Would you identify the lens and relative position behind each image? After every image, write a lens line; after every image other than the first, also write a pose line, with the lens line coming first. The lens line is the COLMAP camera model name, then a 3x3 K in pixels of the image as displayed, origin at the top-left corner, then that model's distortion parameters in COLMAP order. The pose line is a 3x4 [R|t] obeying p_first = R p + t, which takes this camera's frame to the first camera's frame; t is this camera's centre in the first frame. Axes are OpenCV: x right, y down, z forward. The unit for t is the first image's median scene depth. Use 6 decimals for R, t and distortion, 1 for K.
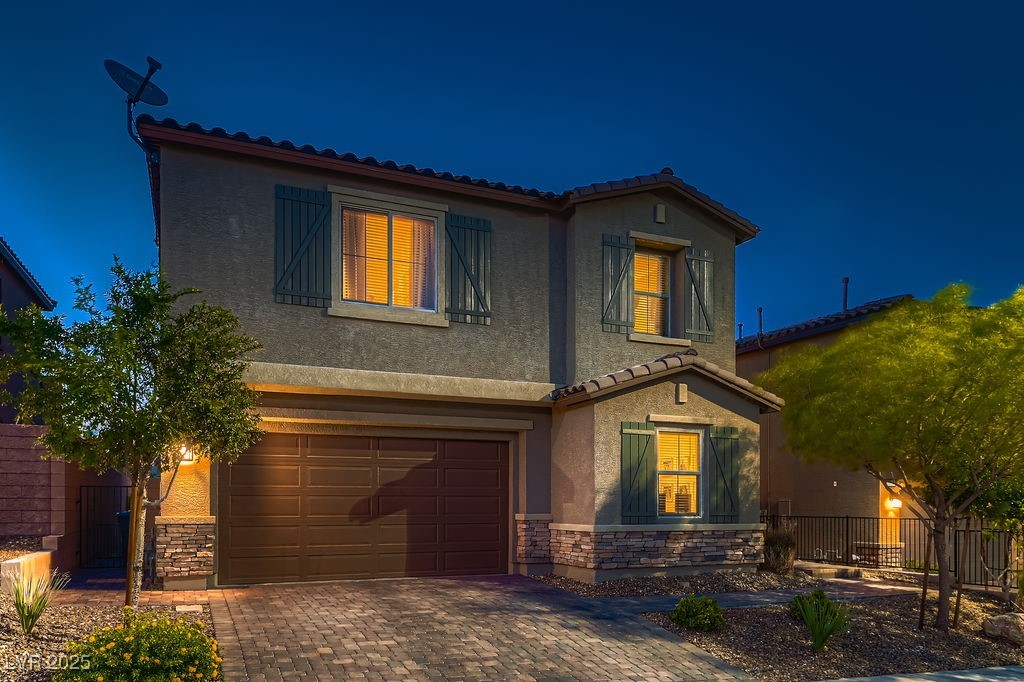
lens RADIAL K [[693.9, 0, 546.9], [0, 693.9, 342.7], [0, 0, 1]] dist [0.004742, -0.000800]
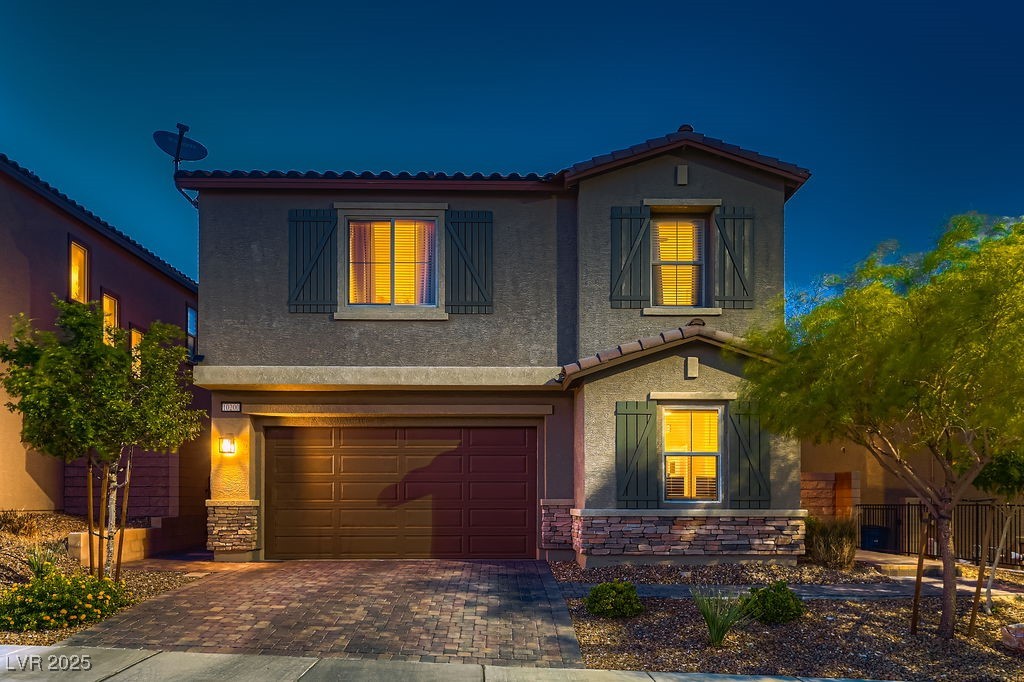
lens RADIAL K [[719.6, 0, 512.1], [0, 719.6, 322.3], [0, 0, 1]] dist [0.002859, -0.000275]
pose [[0.928432, -0.090590, -0.360289, 0.334554], [0.086880, 0.995866, -0.026515, 0.018576], [0.361202, -0.006684, 0.932464, 0.024429]]
